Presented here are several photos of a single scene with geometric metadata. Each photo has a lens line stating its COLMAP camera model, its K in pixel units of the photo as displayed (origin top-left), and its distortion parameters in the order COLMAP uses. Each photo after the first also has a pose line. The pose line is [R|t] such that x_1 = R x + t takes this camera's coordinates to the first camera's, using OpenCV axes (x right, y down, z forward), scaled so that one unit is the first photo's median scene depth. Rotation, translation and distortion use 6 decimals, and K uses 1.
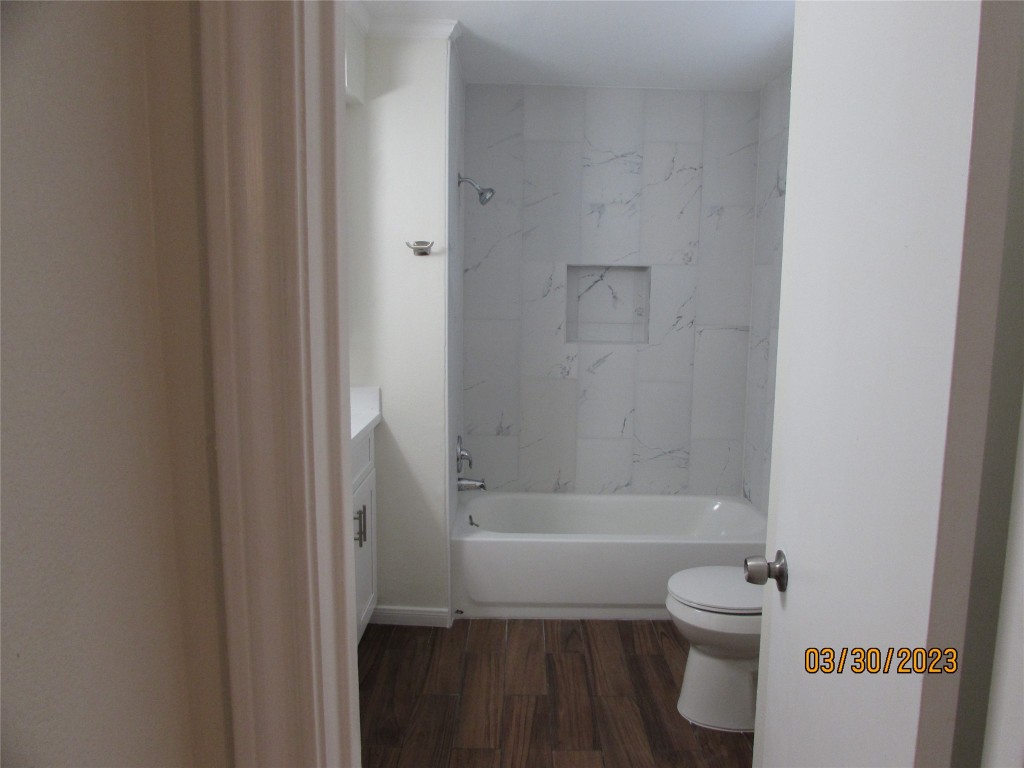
lens RADIAL K [[689.5, 0, 550.1], [0, 689.5, 389.3], [0, 0, 1]] dist [-0.032872, 0.001469]
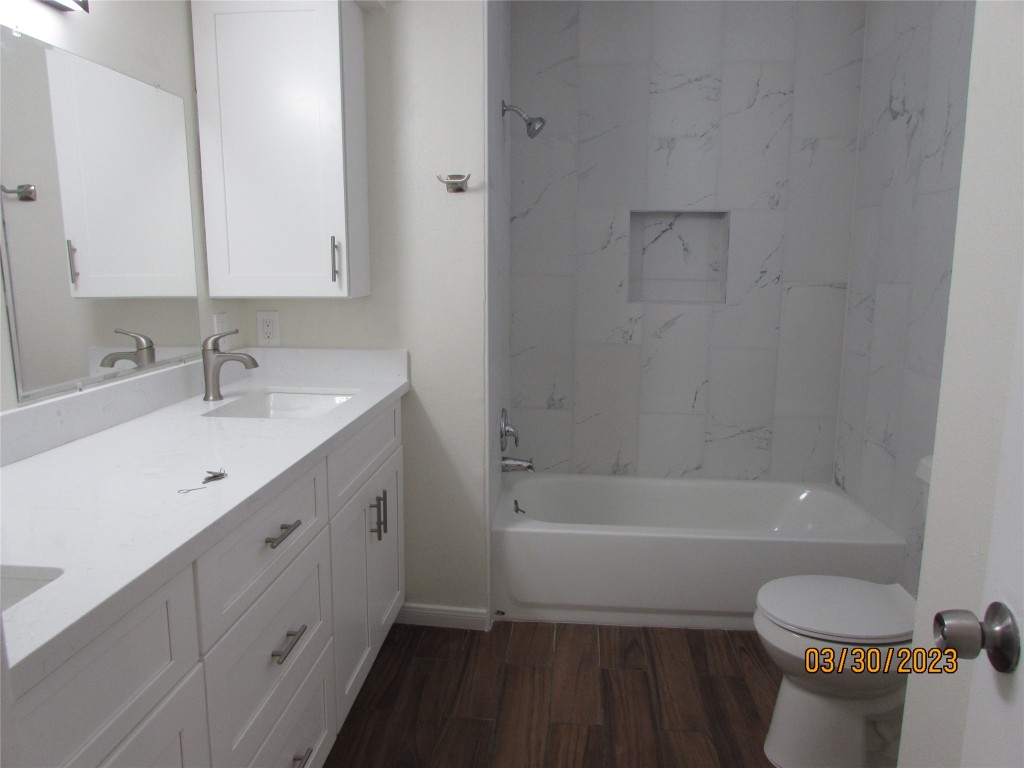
lens RADIAL K [[714.1, 0, 538.5], [0, 714.1, 384.8], [0, 0, 1]] dist [-0.045344, 0.023066]
pose [[0.995139, 0.009103, -0.098057, -0.000103], [-0.006003, 0.999474, 0.031864, 0.009777], [0.098295, -0.031120, 0.994671, 0.125795]]
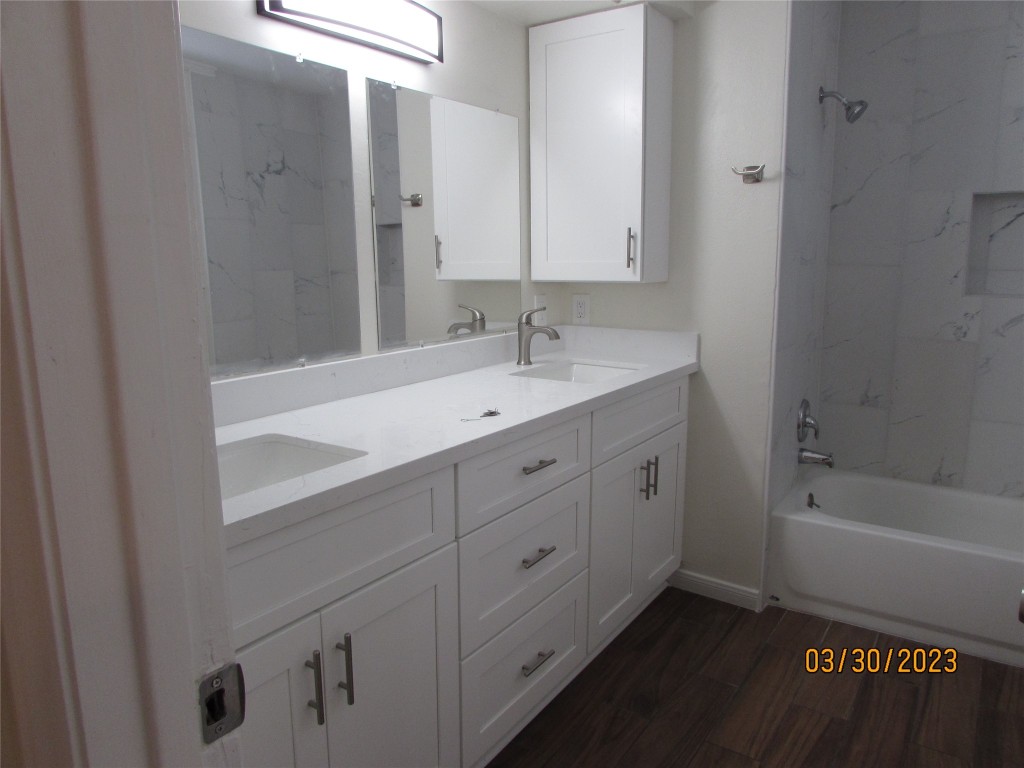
lens RADIAL K [[714.1, 0, 538.5], [0, 714.1, 384.8], [0, 0, 1]] dist [-0.045344, 0.023066]
pose [[0.826976, 0.082125, -0.556207, 0.095533], [-0.061413, 0.996550, 0.055832, 0.022984], [0.558873, -0.012013, 0.829166, 0.091255]]
